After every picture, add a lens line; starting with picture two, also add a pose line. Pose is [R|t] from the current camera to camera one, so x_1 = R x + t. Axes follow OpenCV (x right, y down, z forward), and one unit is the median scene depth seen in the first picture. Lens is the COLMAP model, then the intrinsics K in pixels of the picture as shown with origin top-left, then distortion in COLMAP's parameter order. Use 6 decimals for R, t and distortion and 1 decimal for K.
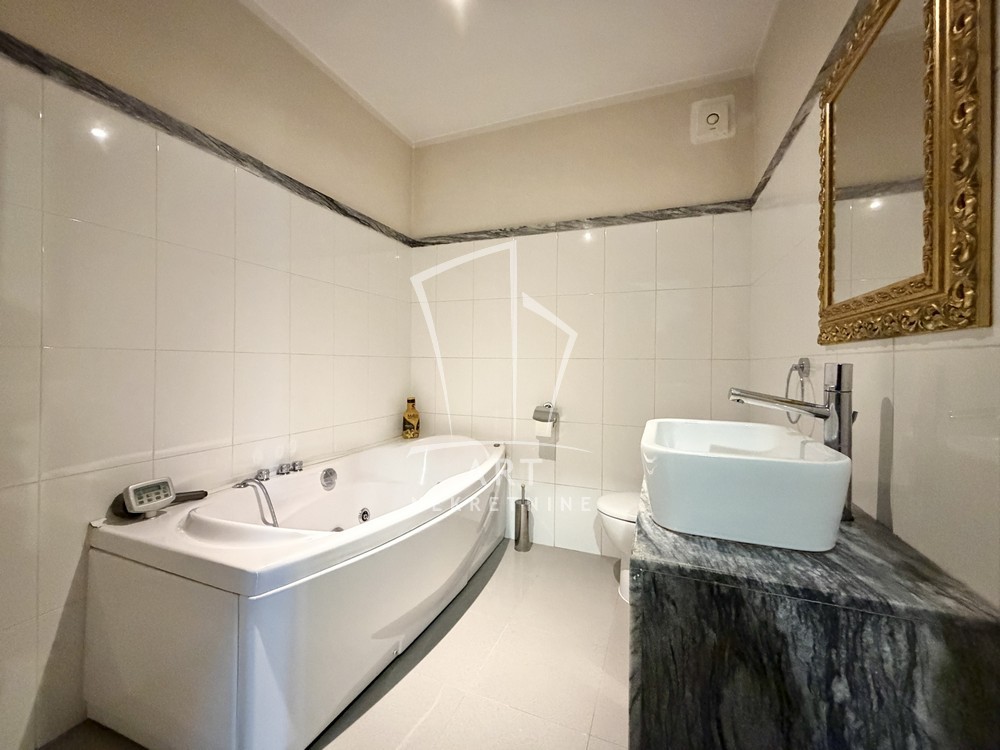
lens RADIAL K [[399.5, 0, 503.6], [0, 399.5, 366.6], [0, 0, 1]] dist [0.000209, 0.000004]
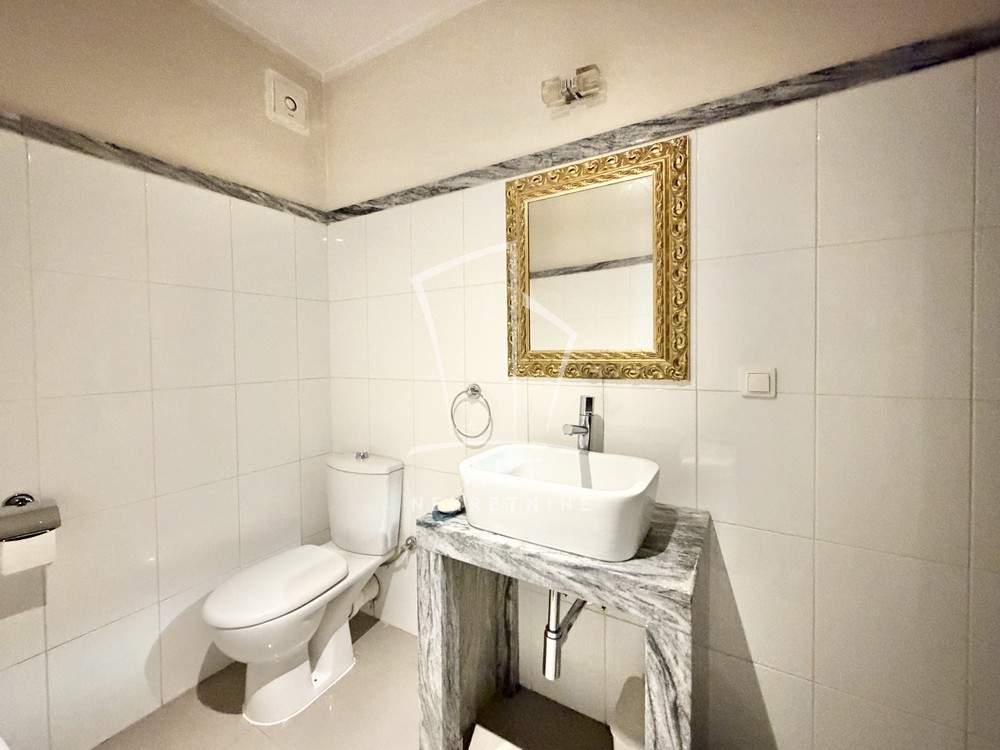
lens RADIAL K [[399.5, 0, 500.2], [0, 399.5, 368.7], [0, 0, 1]] dist [0.000209, 0.000004]
pose [[0.198141, -0.050247, 0.978885, -0.709507], [0.026463, 0.998595, 0.045902, -0.192565], [-0.979816, 0.016809, 0.199192, 1.040812]]
